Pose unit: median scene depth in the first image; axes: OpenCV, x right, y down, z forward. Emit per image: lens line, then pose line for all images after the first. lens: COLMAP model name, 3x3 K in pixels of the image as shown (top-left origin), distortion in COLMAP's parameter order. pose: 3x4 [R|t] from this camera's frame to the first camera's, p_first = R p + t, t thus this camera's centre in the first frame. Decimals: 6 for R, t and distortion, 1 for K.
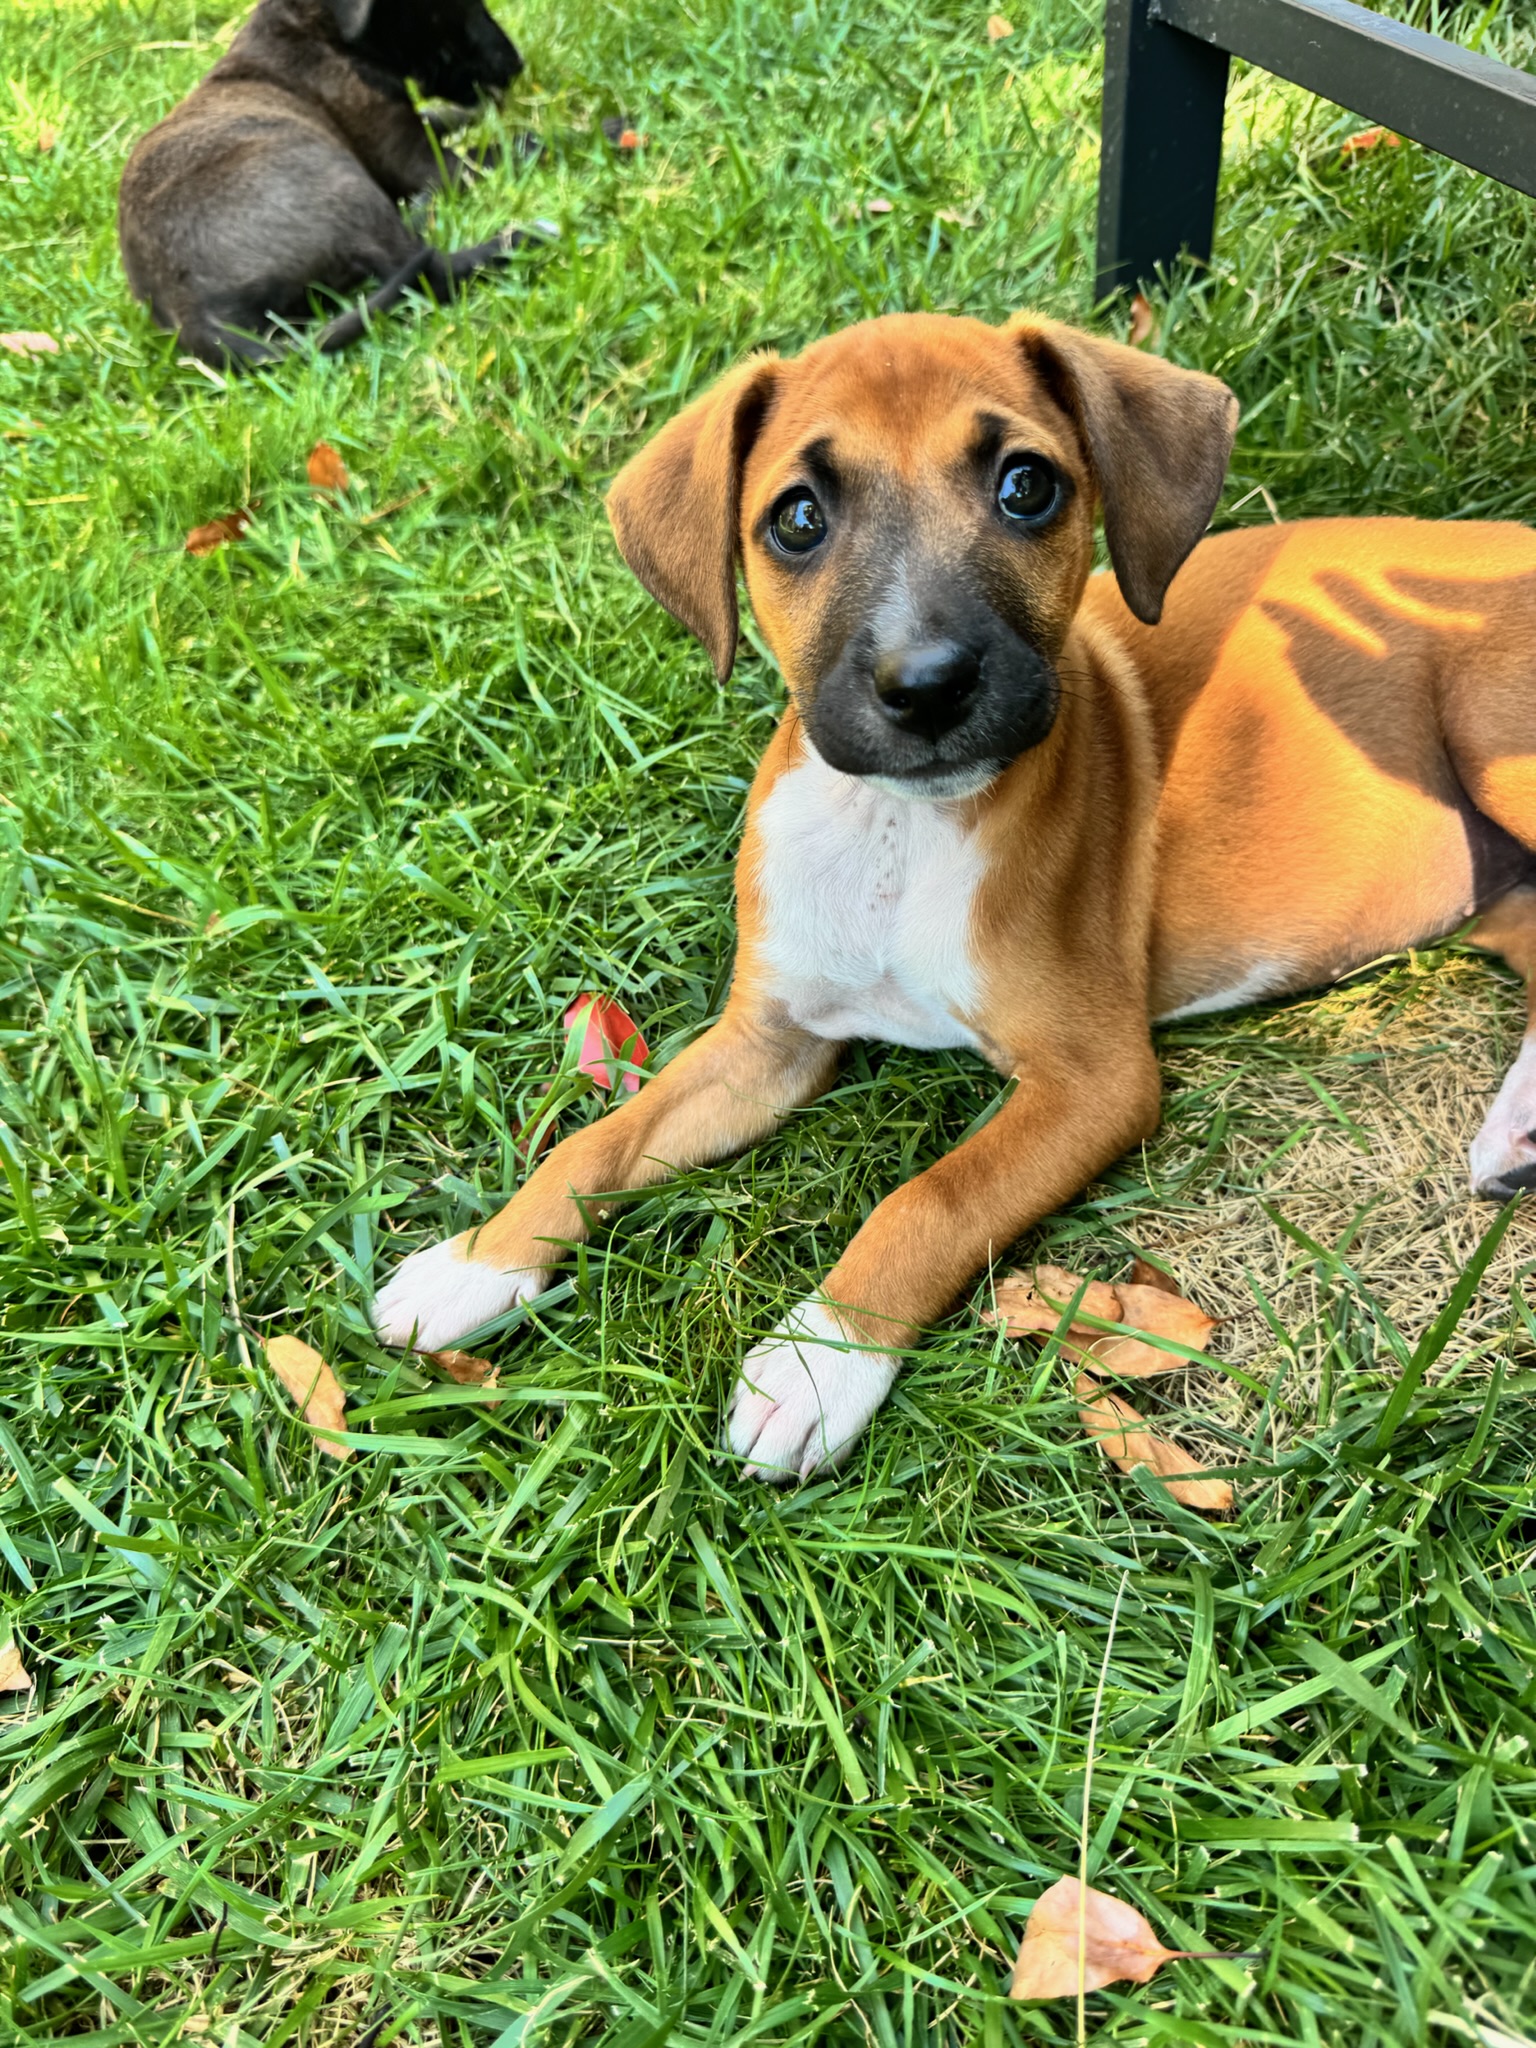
lens RADIAL K [[1470.3, 0, 772.1], [0, 1470.3, 1028.2], [0, 0, 1]] dist [0.010422, -0.029121]
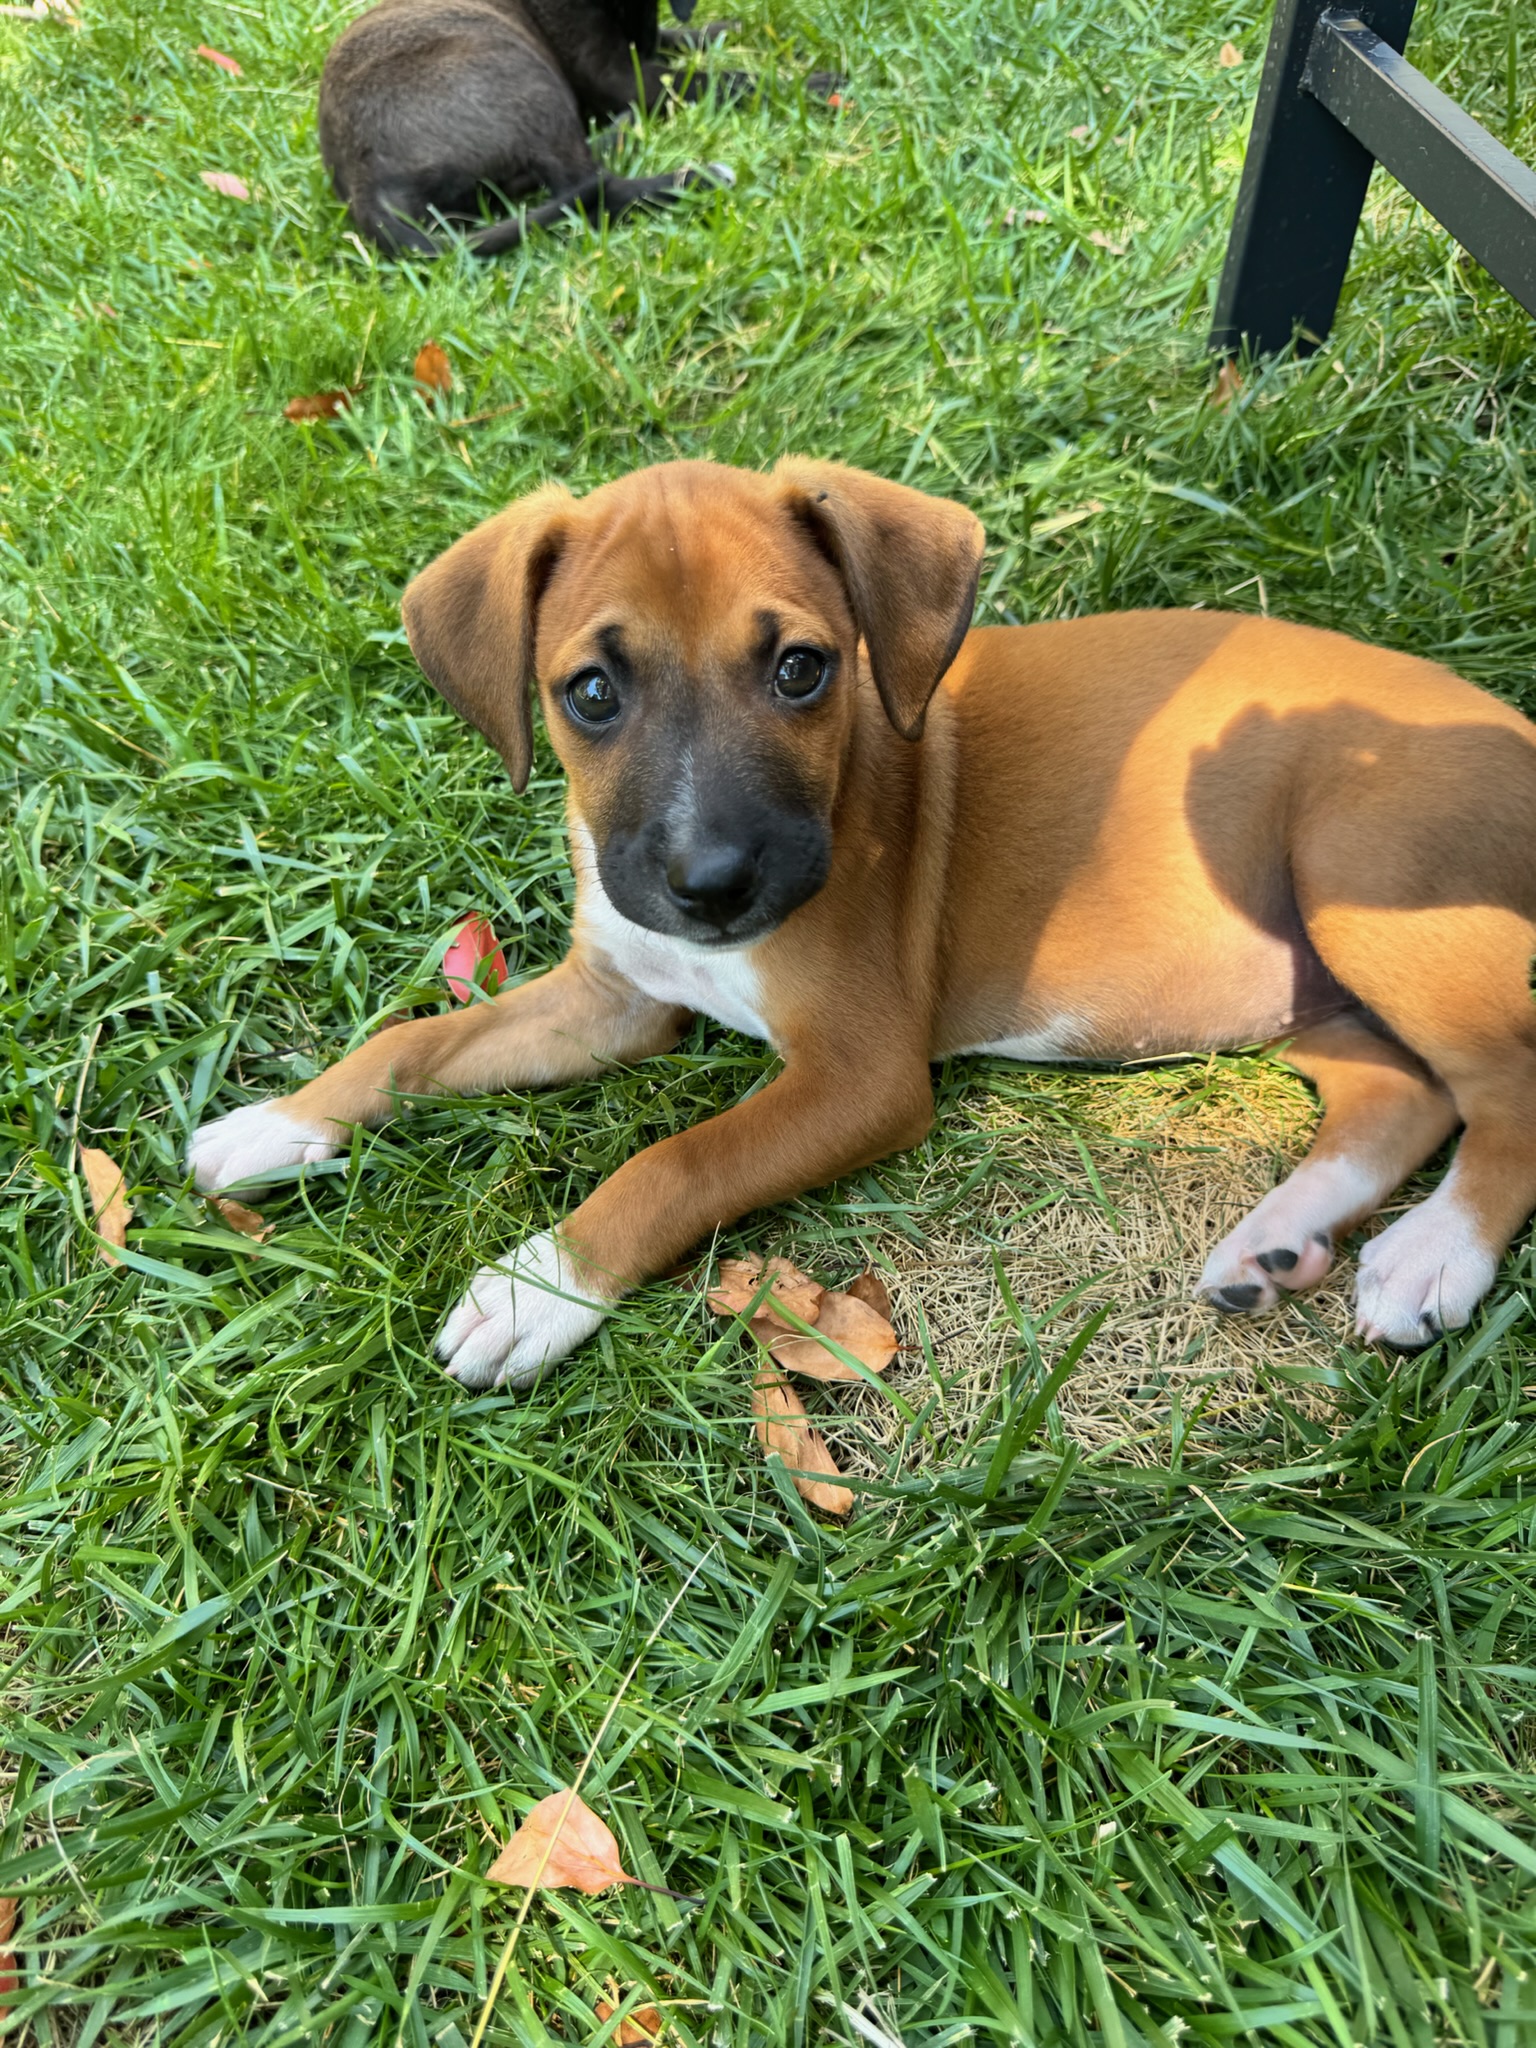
lens RADIAL K [[1461.8, 0, 762.8], [0, 1461.8, 1018.8], [0, 0, 1]] dist [0.048280, -0.086900]
pose [[0.968390, 0.236483, -0.079351, 0.183294], [-0.234141, 0.971469, 0.037754, -0.038004], [0.086015, -0.017982, 0.996132, -0.048388]]
